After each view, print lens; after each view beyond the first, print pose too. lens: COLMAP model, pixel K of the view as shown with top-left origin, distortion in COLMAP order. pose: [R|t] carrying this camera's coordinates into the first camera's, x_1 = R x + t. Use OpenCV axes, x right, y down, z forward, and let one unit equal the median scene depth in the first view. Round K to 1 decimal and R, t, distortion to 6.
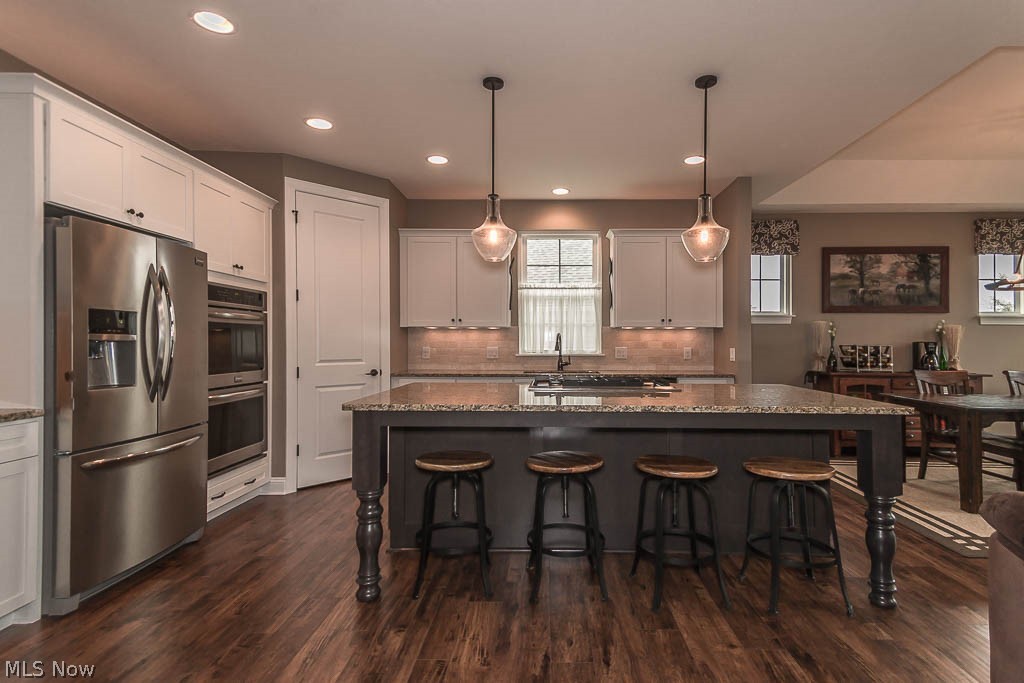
lens RADIAL K [[511.5, 0, 549.1], [0, 511.5, 341.7], [0, 0, 1]] dist [0.040612, -0.000656]
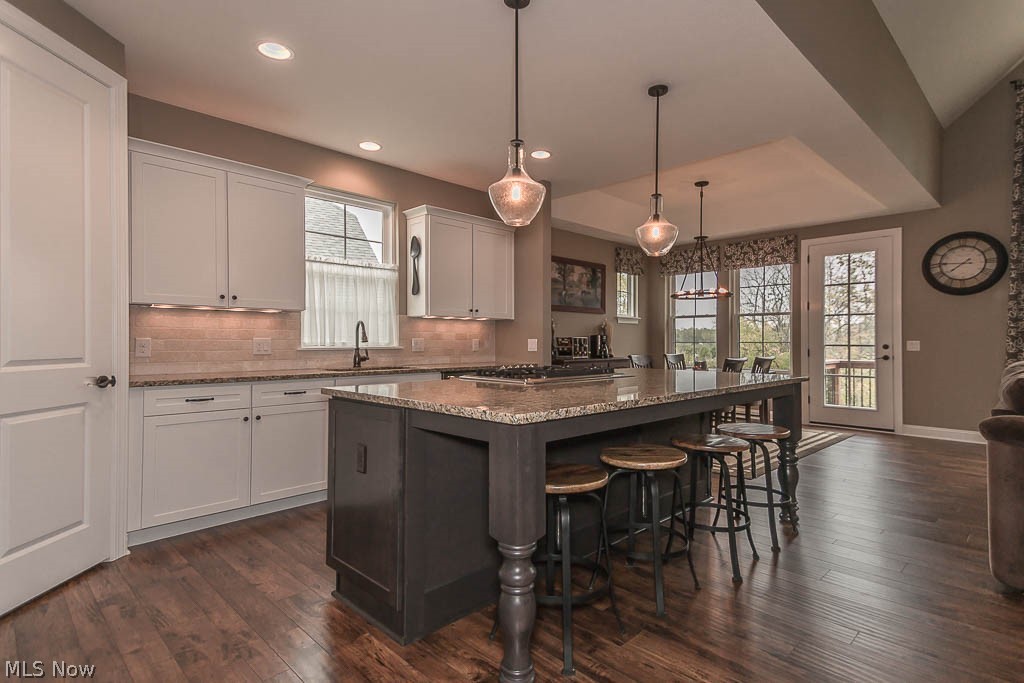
lens RADIAL K [[511.9, 0, 520.4], [0, 511.9, 339.5], [0, 0, 1]] dist [0.046749, 0.000045]
pose [[0.705429, -0.000003, 0.708780, -0.369270], [-0.000762, 0.999999, 0.000762, 0.011459], [-0.708780, -0.001077, 0.705429, 0.238431]]
